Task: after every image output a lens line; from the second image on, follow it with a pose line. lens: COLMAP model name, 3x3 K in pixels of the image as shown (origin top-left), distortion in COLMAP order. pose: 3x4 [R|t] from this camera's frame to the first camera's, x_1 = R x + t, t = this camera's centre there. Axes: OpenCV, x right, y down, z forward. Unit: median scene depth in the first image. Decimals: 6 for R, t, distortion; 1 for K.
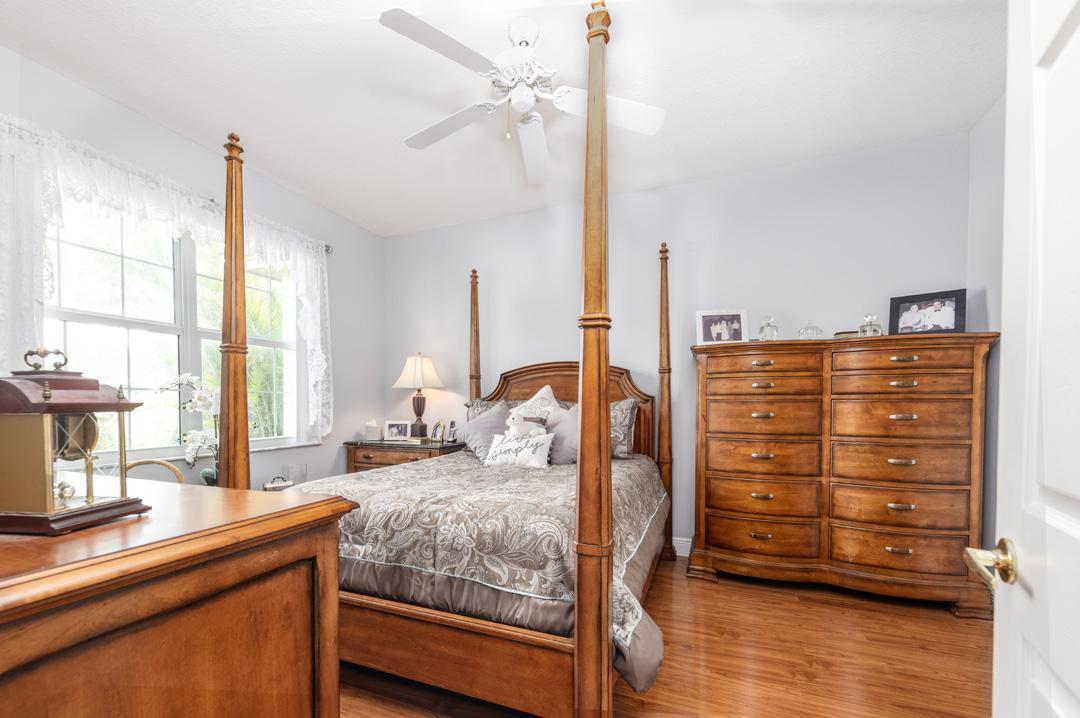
lens RADIAL K [[430.8, 0, 540.0], [0, 430.8, 399.0], [0, 0, 1]] dist [-0.000800, -0.000080]
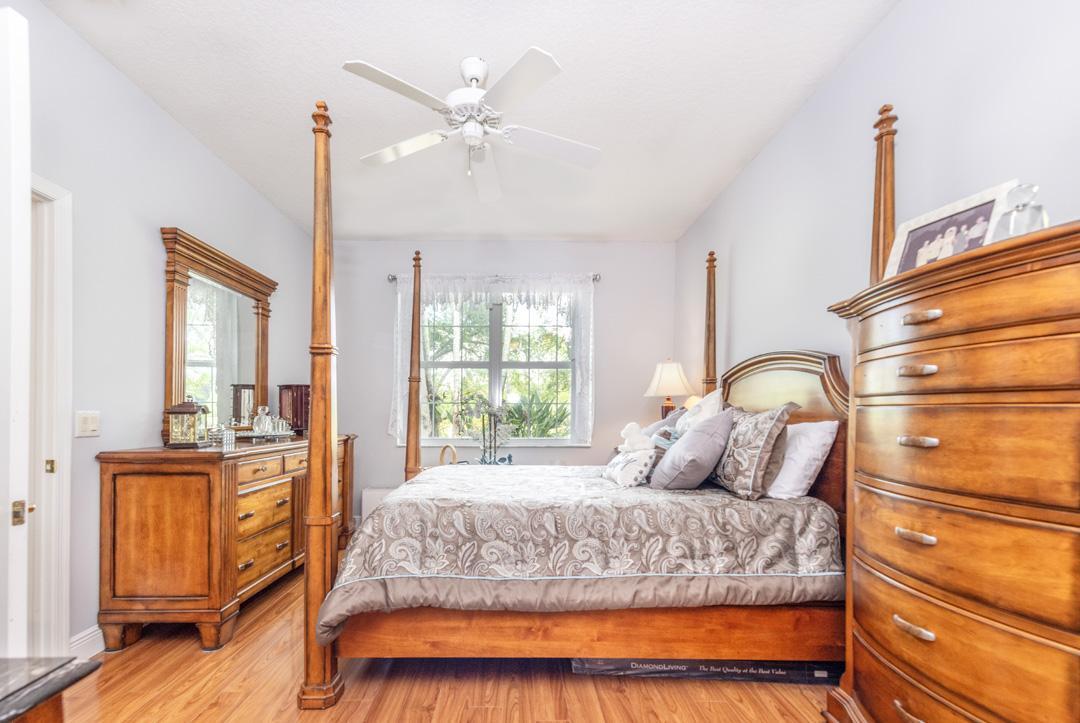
lens RADIAL K [[471.5, 0, 538.0], [0, 471.5, 409.1], [0, 0, 1]] dist [0.000674, 0.000080]
pose [[0.409824, -0.004900, -0.912151, 0.798675], [0.007771, 0.999968, -0.001880, 0.003601], [0.912131, -0.006318, 0.409849, 0.472810]]
